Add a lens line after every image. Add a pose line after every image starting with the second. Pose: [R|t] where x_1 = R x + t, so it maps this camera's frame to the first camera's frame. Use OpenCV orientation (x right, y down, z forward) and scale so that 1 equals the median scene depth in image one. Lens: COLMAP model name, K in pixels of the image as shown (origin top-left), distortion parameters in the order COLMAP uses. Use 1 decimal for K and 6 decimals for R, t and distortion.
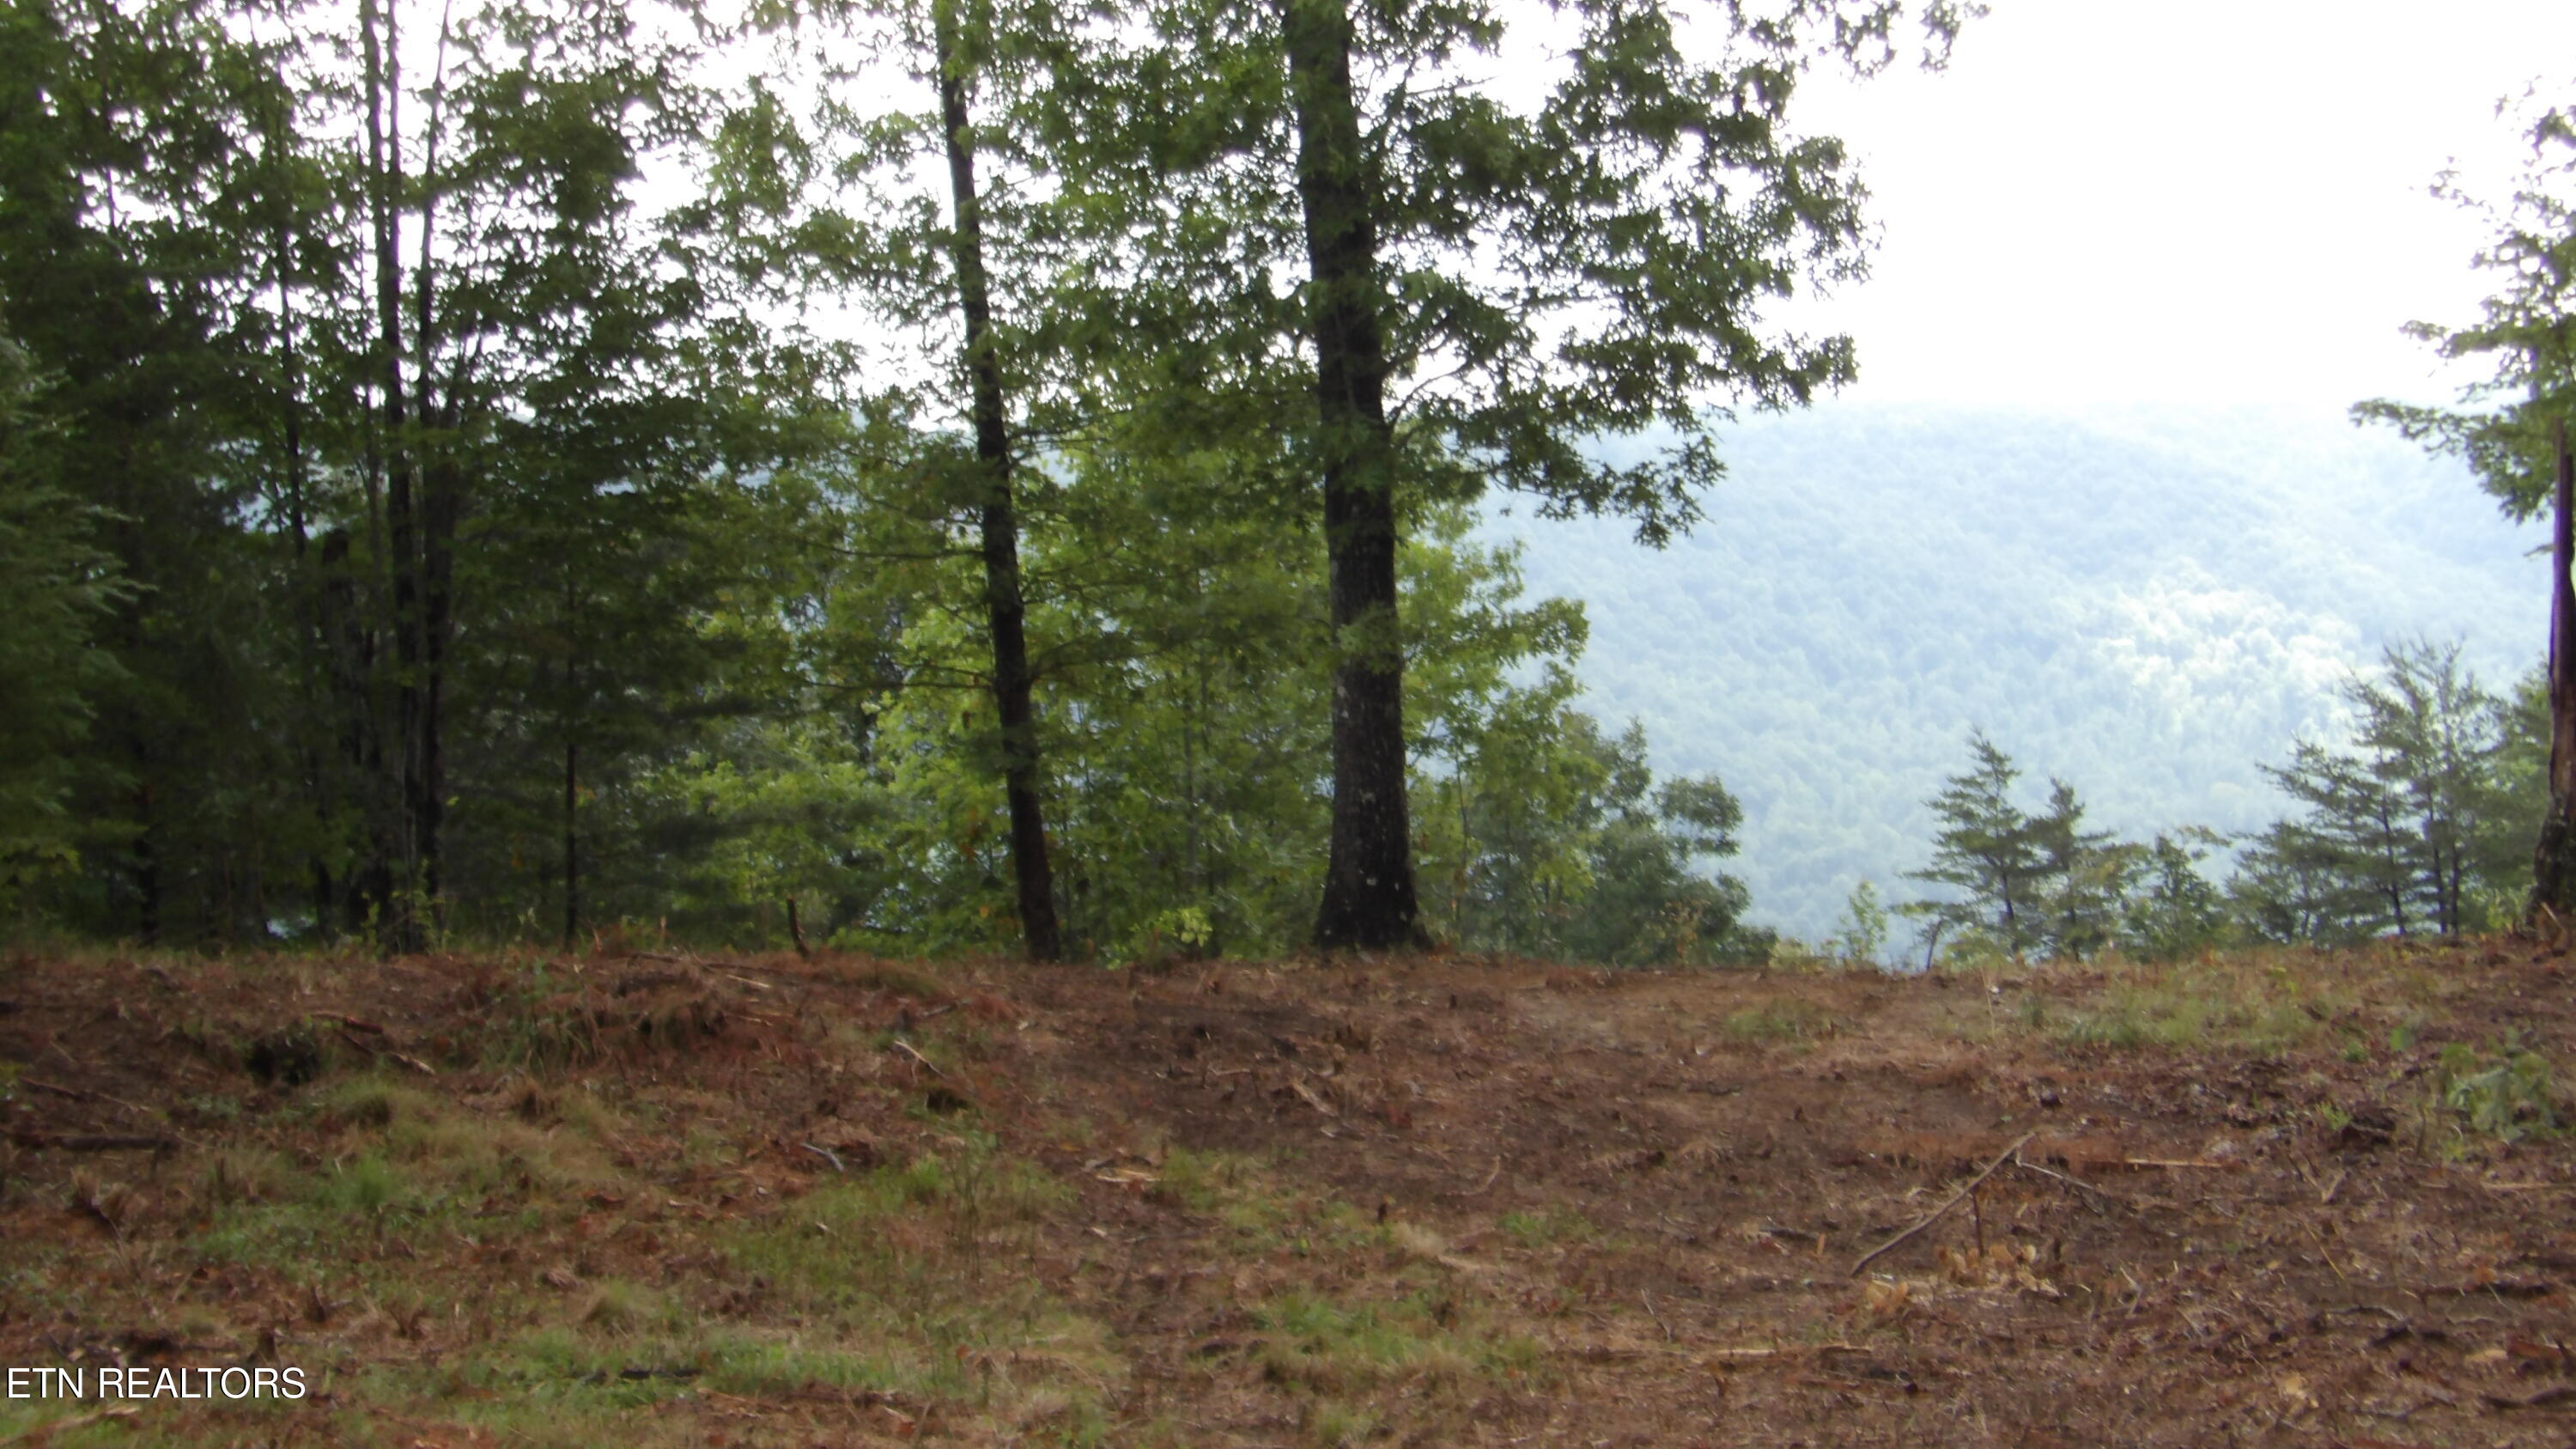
lens RADIAL K [[5320.8, 0, 1283.8], [0, 5320.8, 717.0], [0, 0, 1]] dist [0.057800, -0.123236]
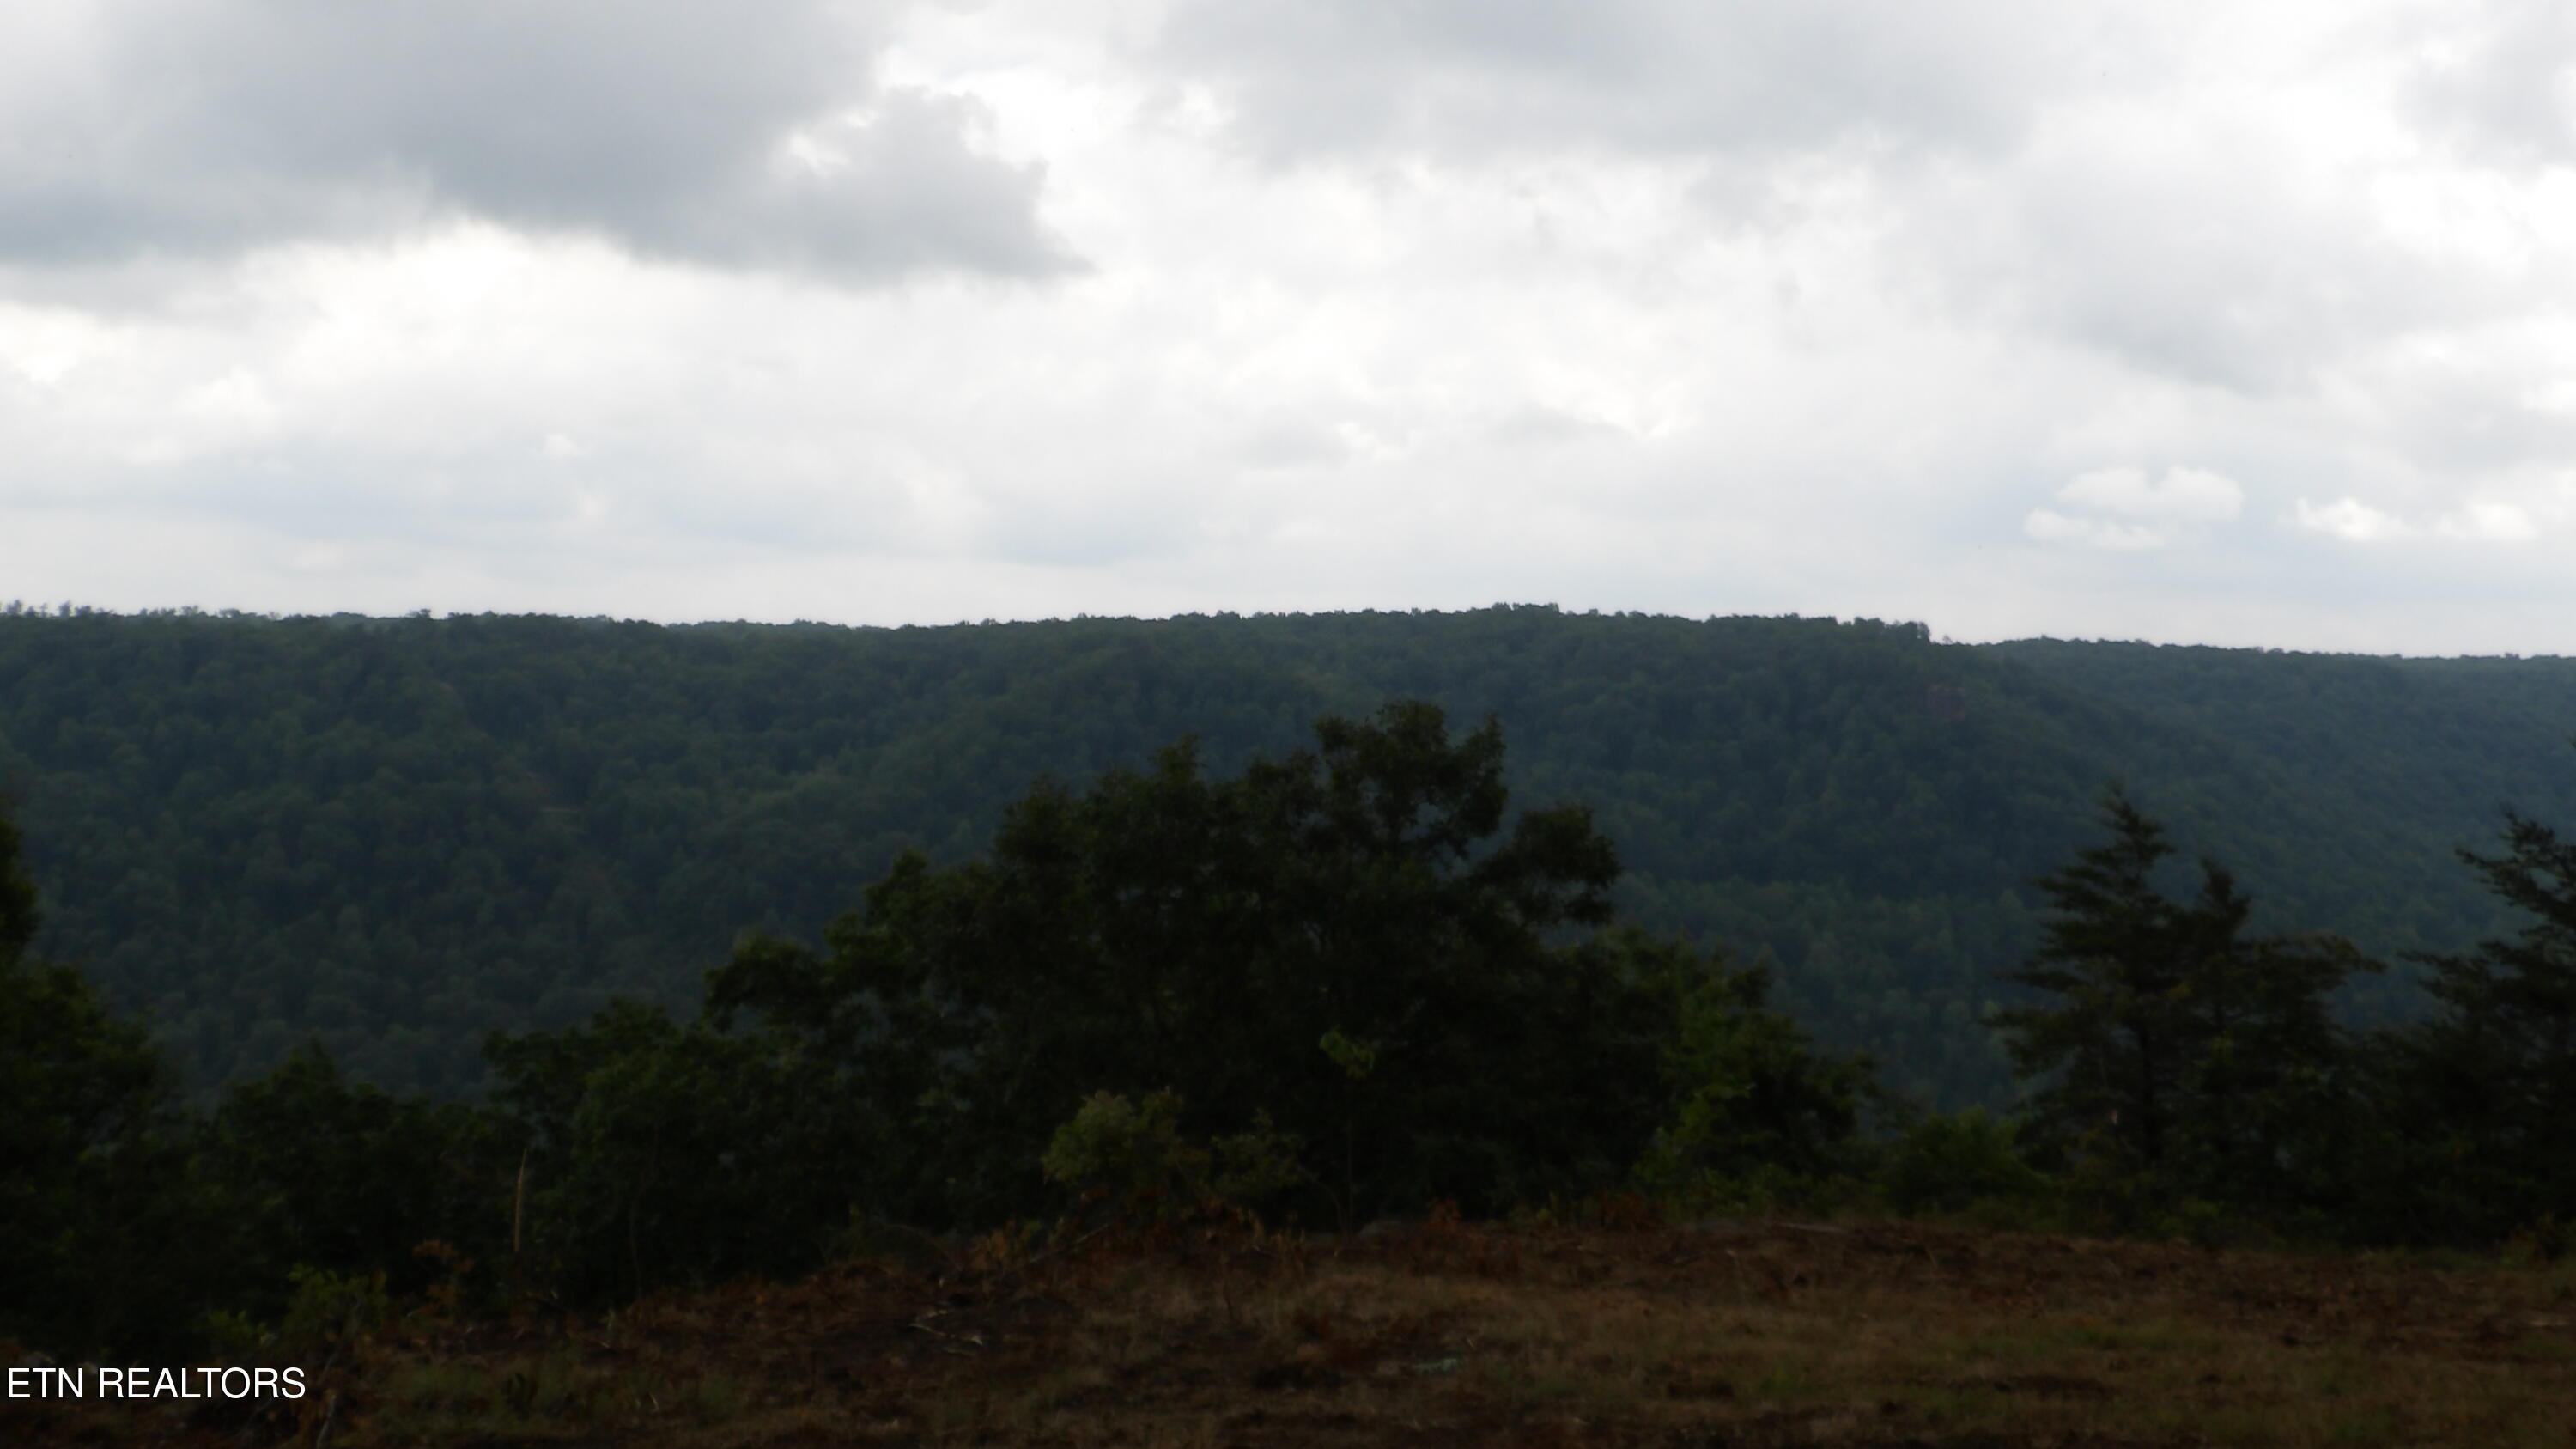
lens RADIAL K [[3239.3, 0, 1291.4], [0, 3239.3, 722.4], [0, 0, 1]] dist [0.001008, -0.091616]
pose [[0.957117, 0.059680, -0.283487, 0.153136], [-0.068063, 0.997484, -0.019804, 0.010518], [0.281592, 0.038250, 0.958771, 0.562648]]
